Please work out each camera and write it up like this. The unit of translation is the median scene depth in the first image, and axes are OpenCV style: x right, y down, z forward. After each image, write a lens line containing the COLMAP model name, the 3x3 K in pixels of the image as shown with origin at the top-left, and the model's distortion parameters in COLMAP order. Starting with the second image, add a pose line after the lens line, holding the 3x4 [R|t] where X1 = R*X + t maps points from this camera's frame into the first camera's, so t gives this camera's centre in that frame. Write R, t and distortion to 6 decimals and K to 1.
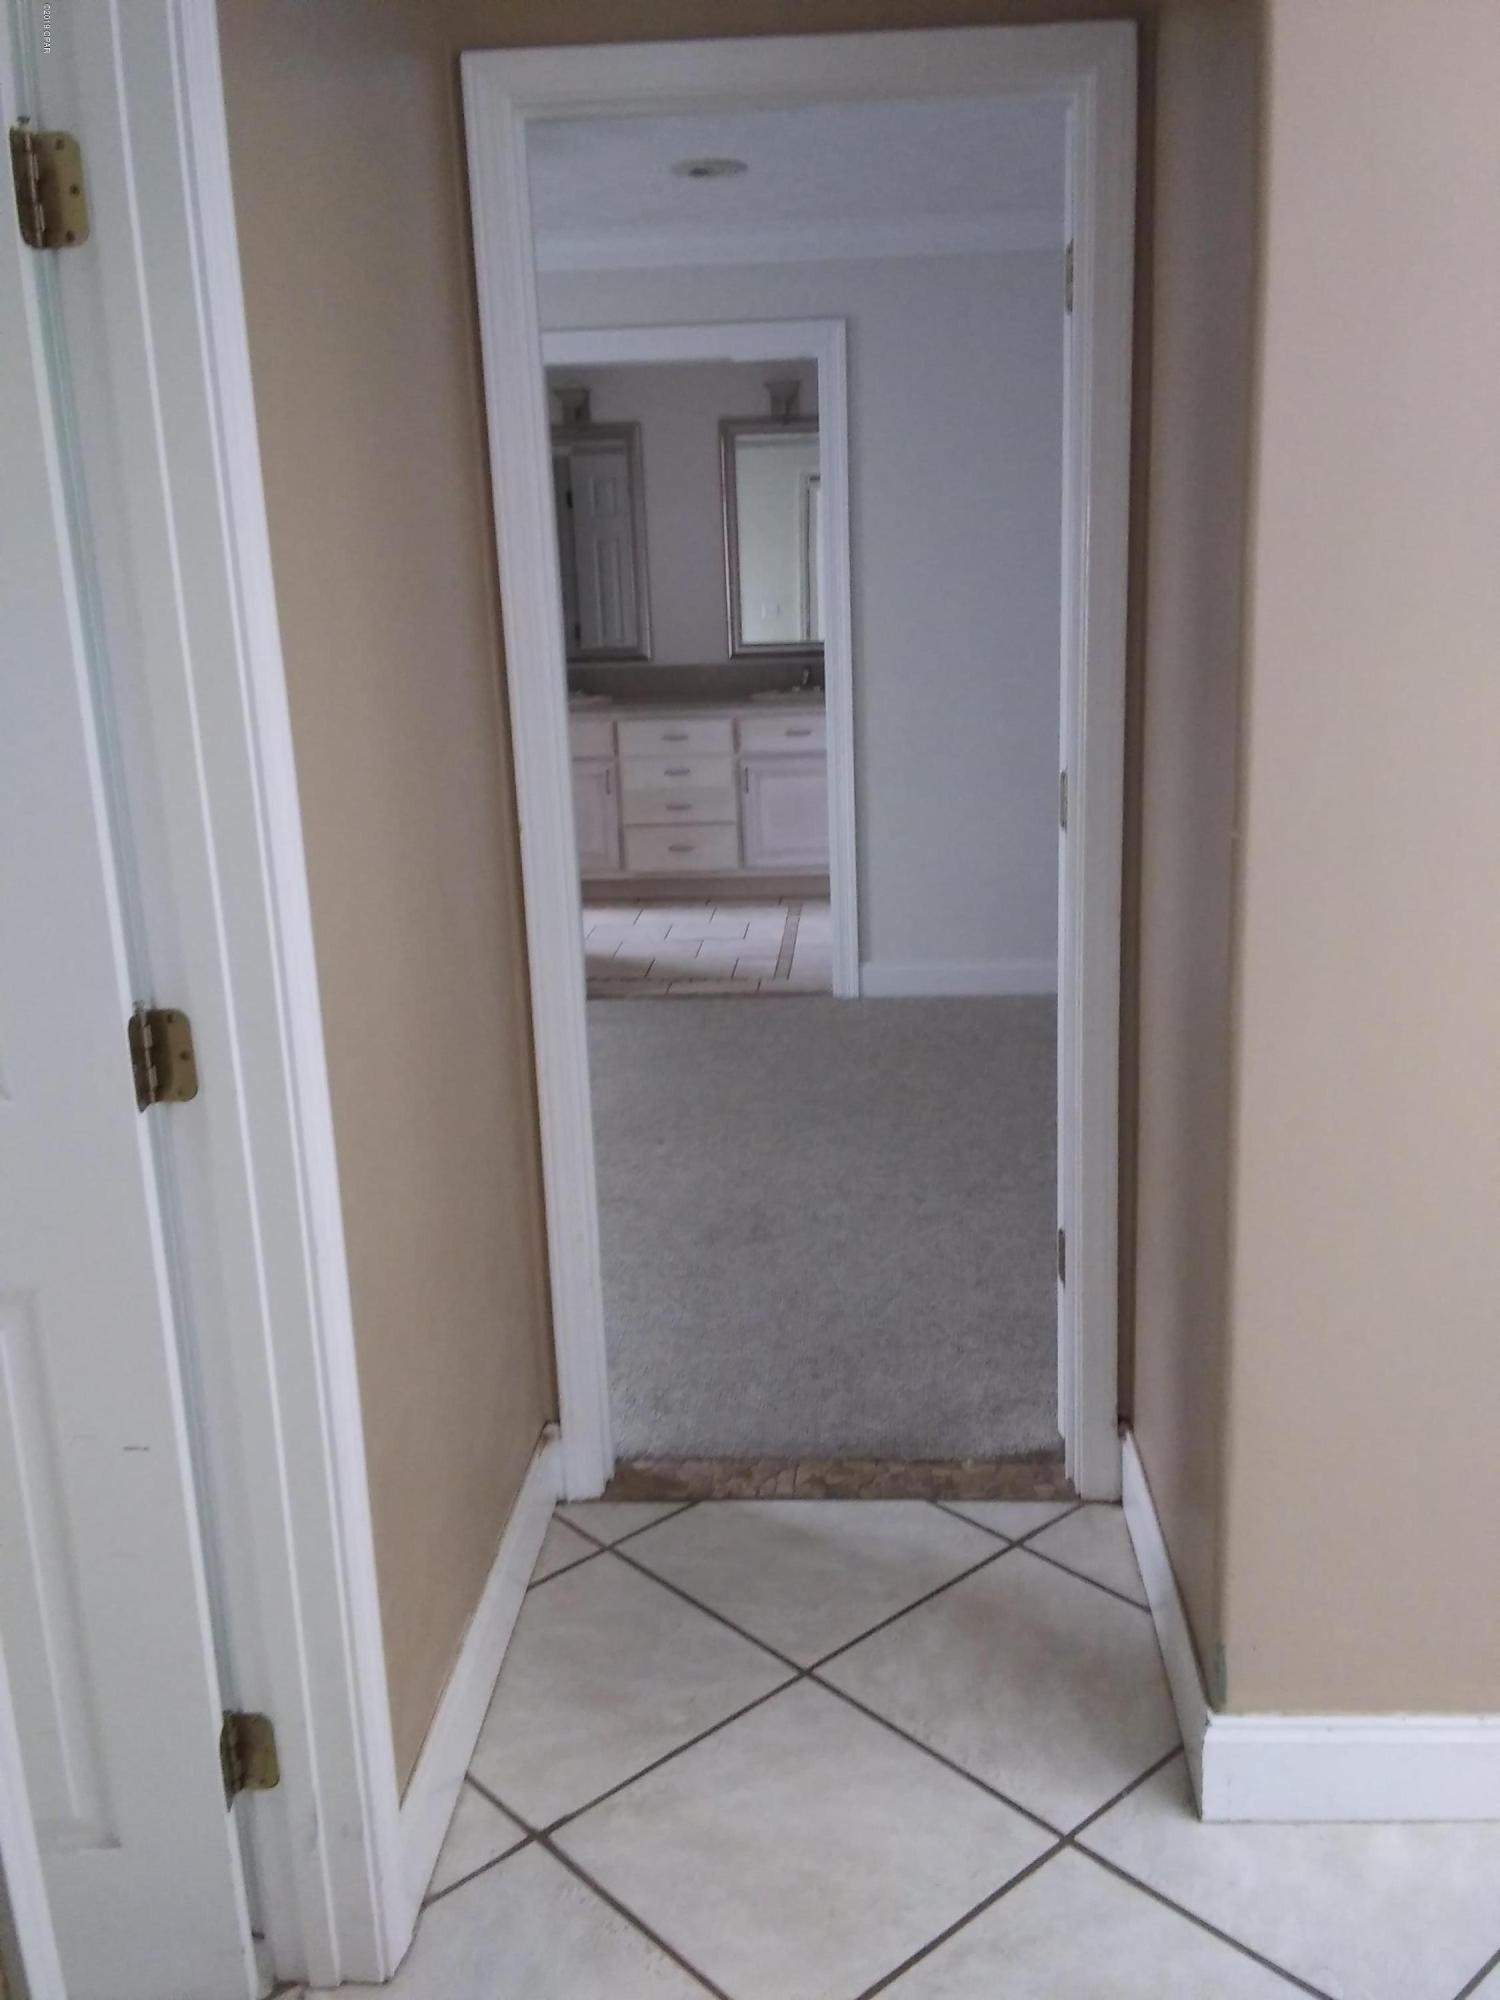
lens RADIAL K [[1747.8, 0, 771.4], [0, 1747.8, 1011.3], [0, 0, 1]] dist [0.116903, -0.213210]
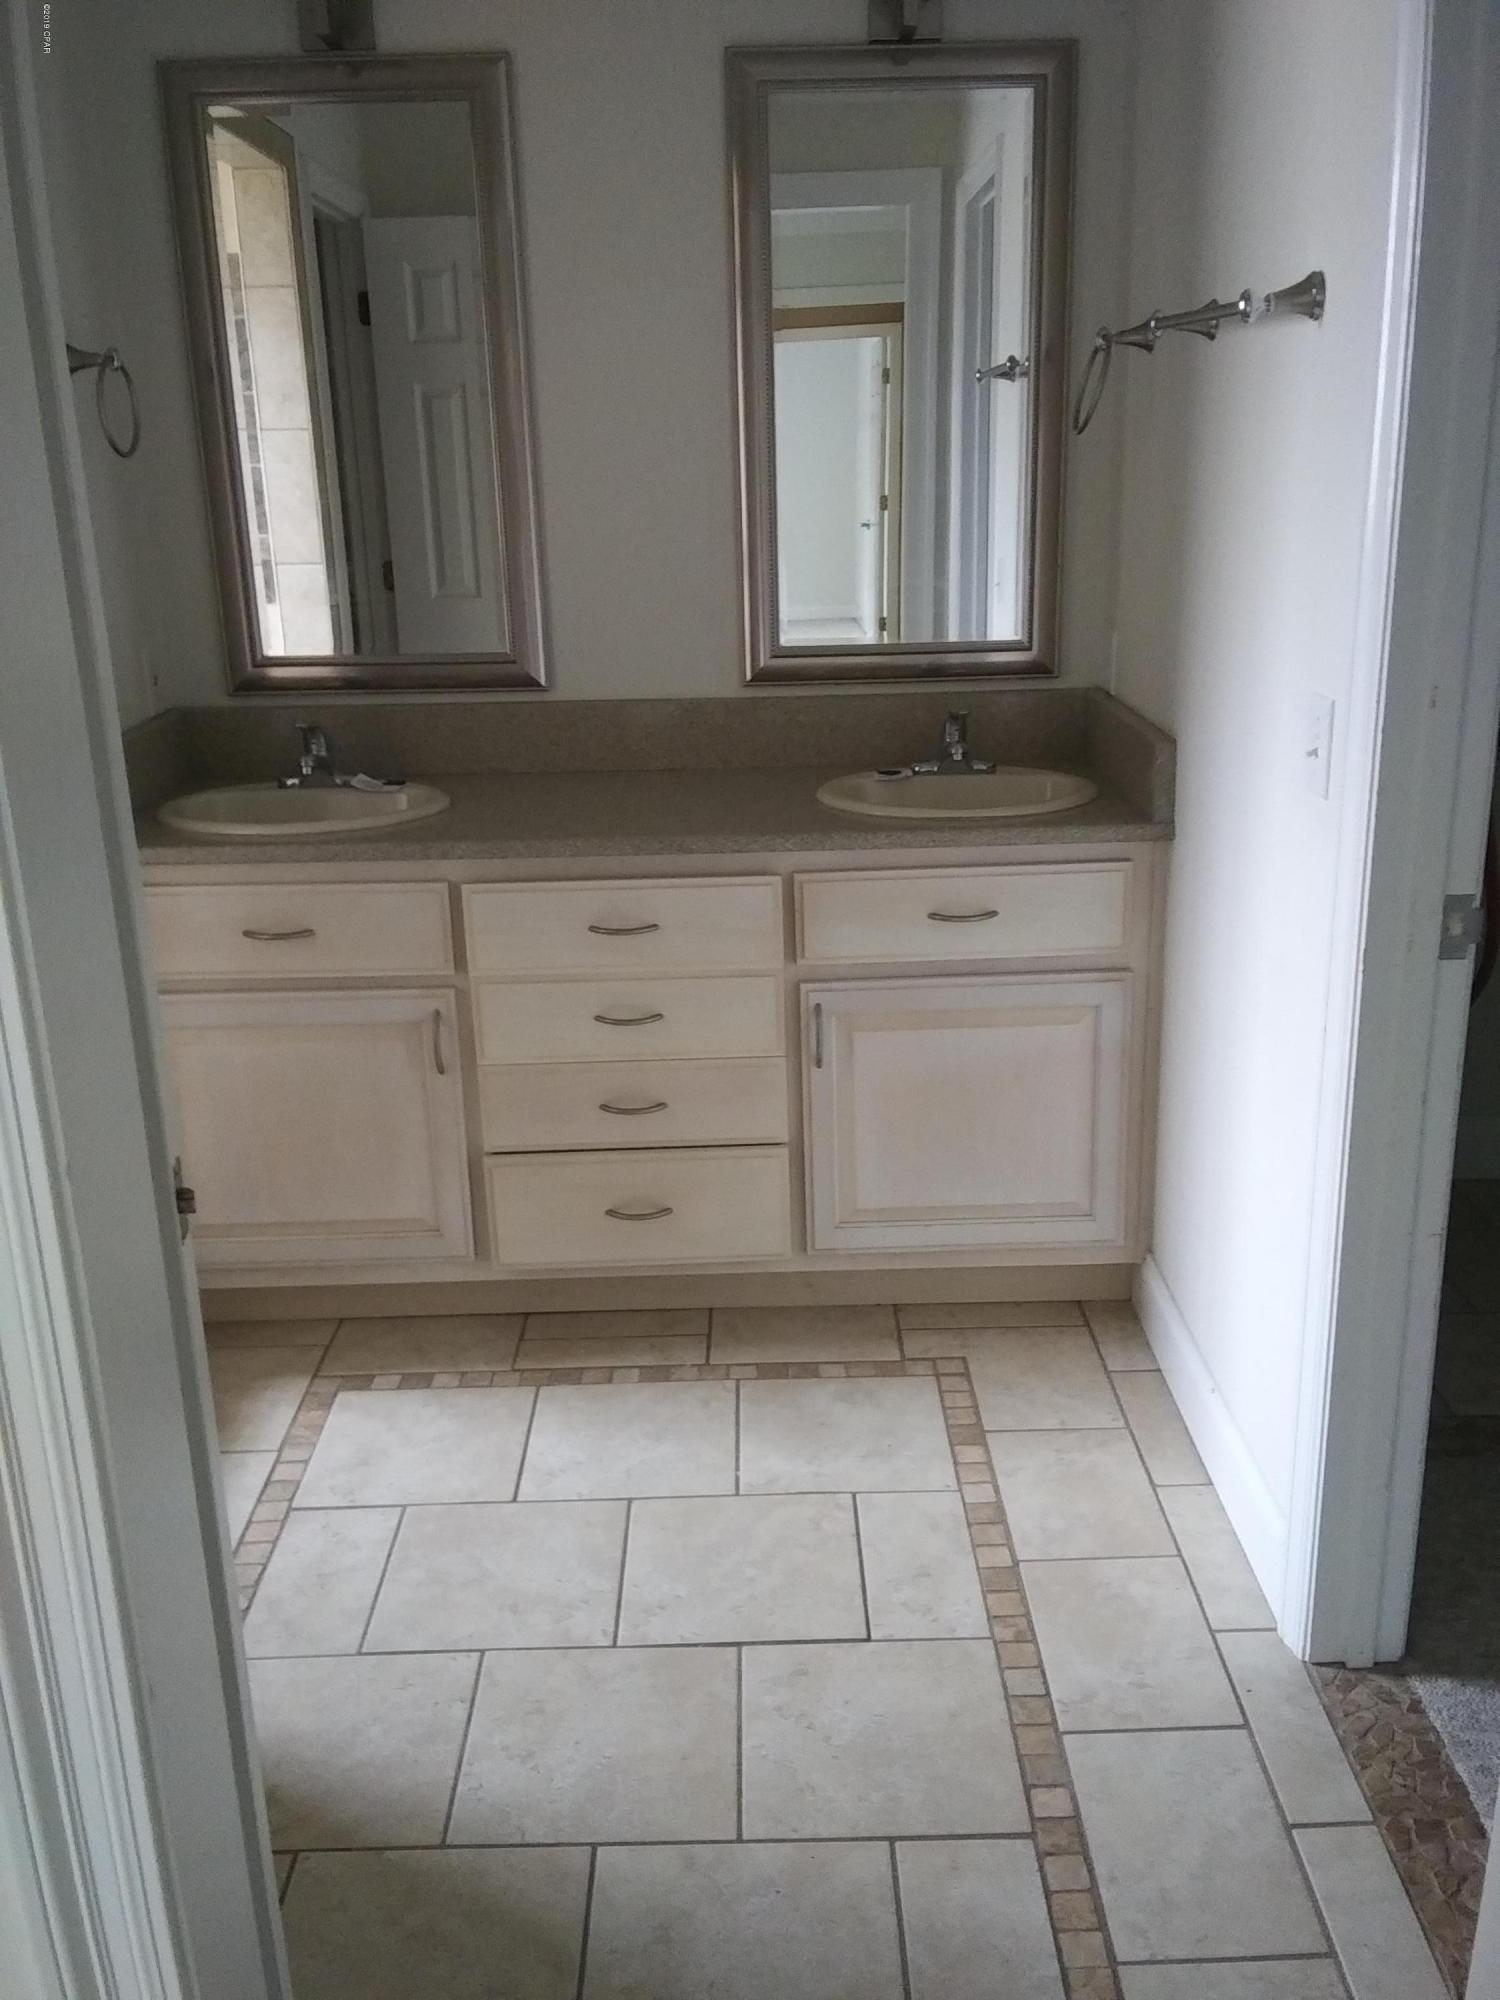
lens RADIAL K [[1747.8, 0, 771.4], [0, 1747.8, 1011.3], [0, 0, 1]] dist [0.116903, -0.213210]
pose [[0.997346, -0.009643, 0.072160, -0.050260], [0.005654, 0.998455, 0.055279, -0.156825], [-0.072582, -0.054724, 0.995860, 0.630590]]
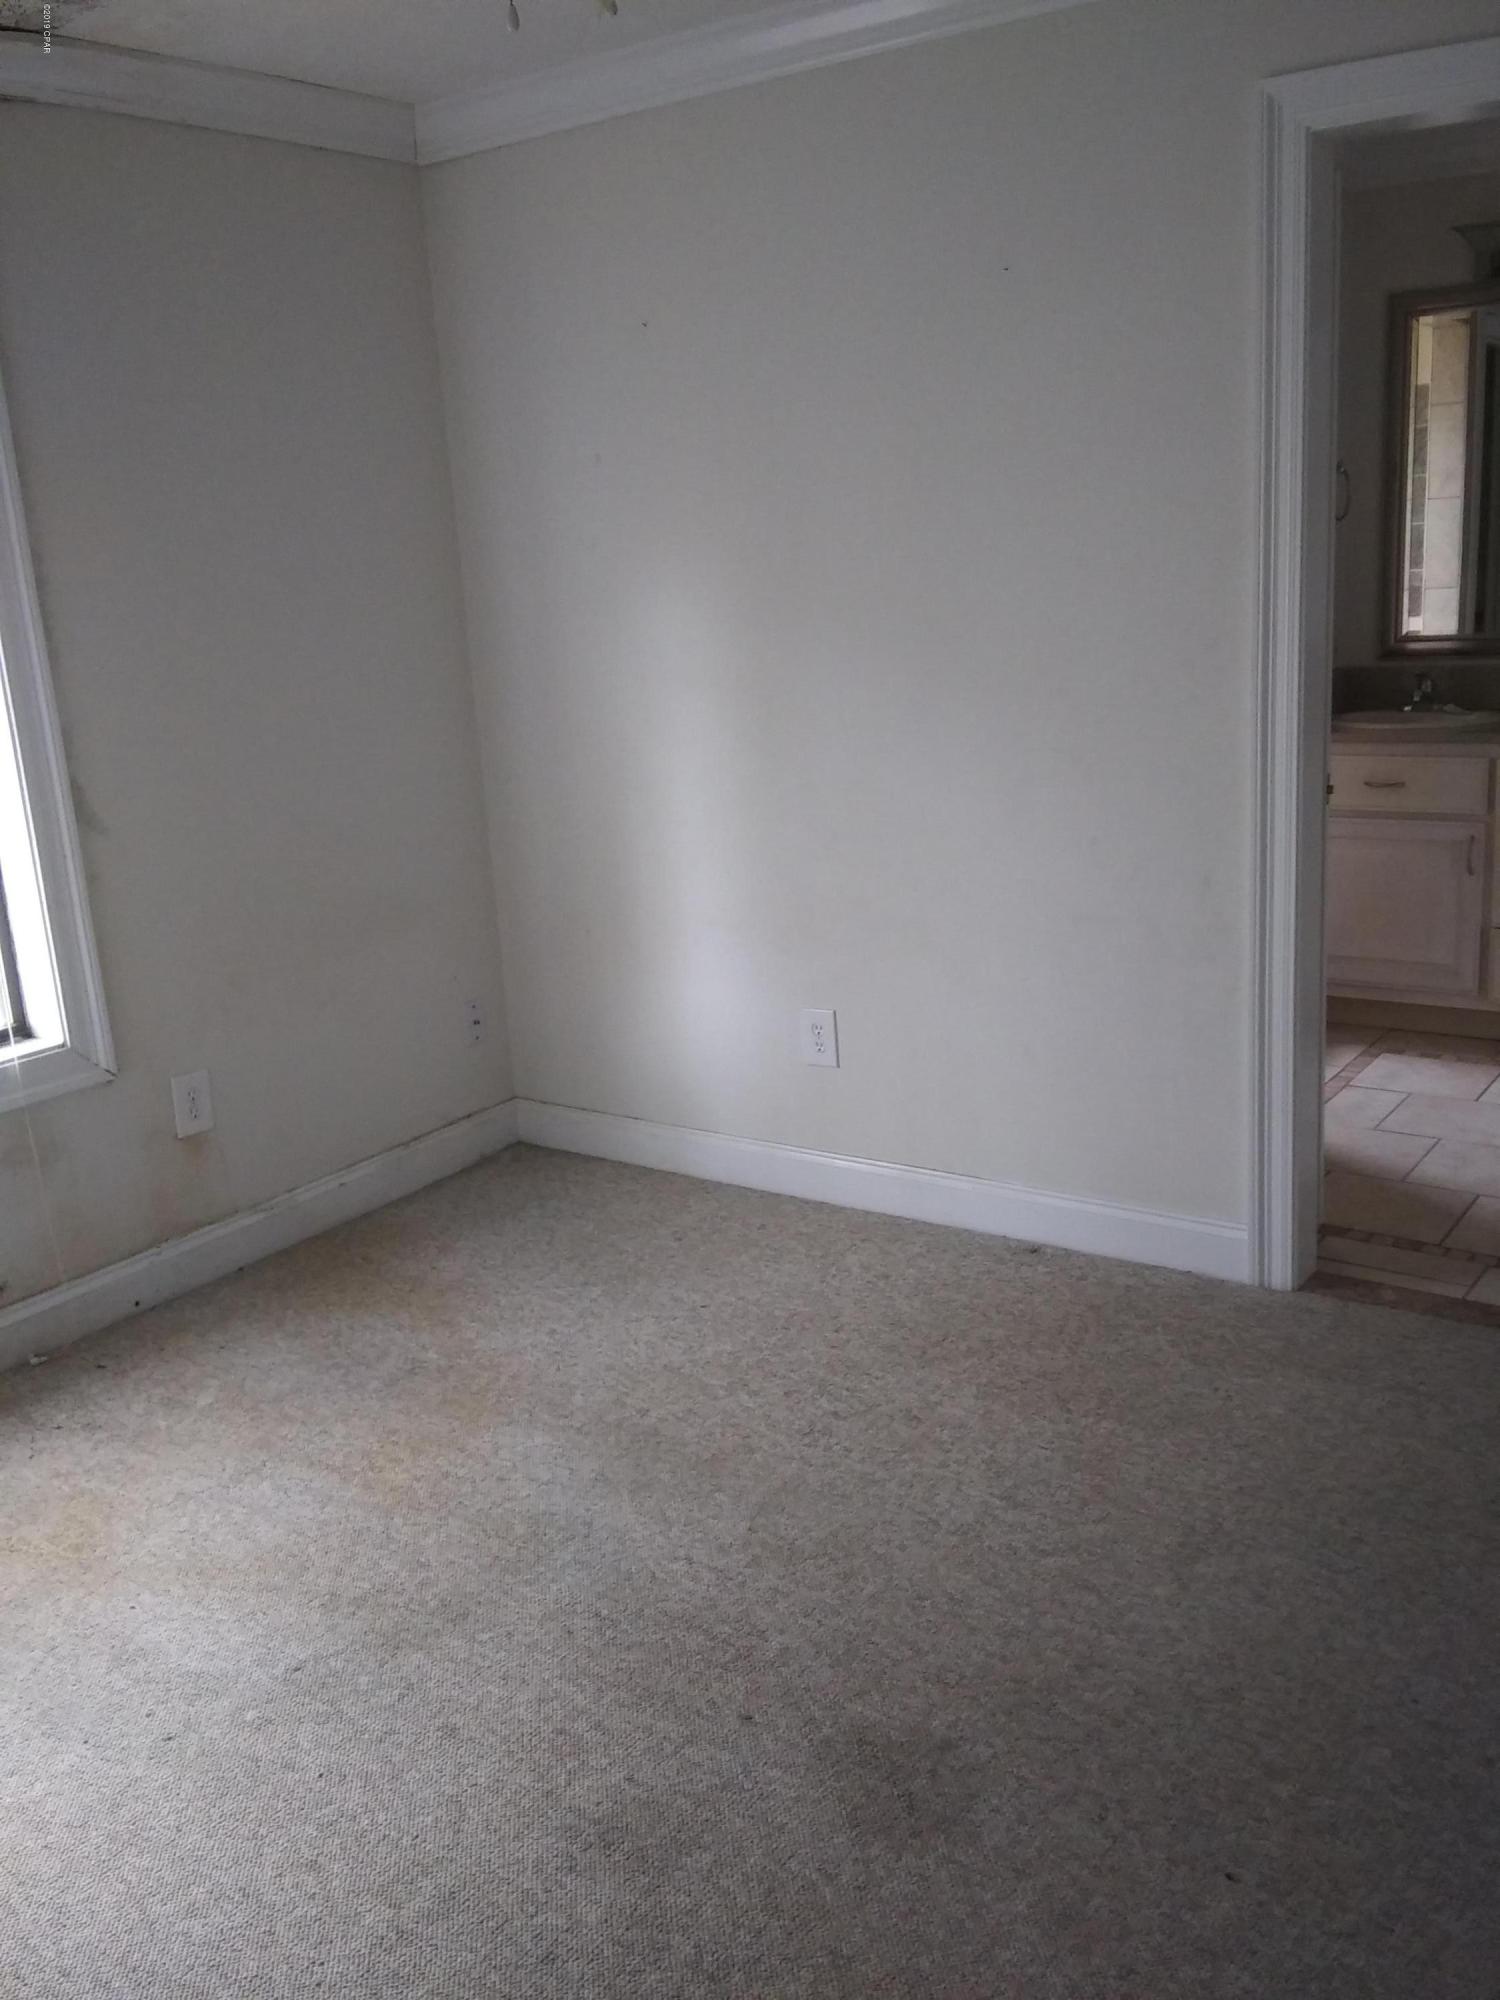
lens RADIAL K [[1747.8, 0, 771.4], [0, 1747.8, 1011.3], [0, 0, 1]] dist [0.116903, -0.213210]
pose [[0.850980, 0.113598, -0.512766, 0.022472], [-0.100841, 0.993503, 0.052746, -0.084536], [0.515427, 0.006822, 0.856906, 0.342033]]
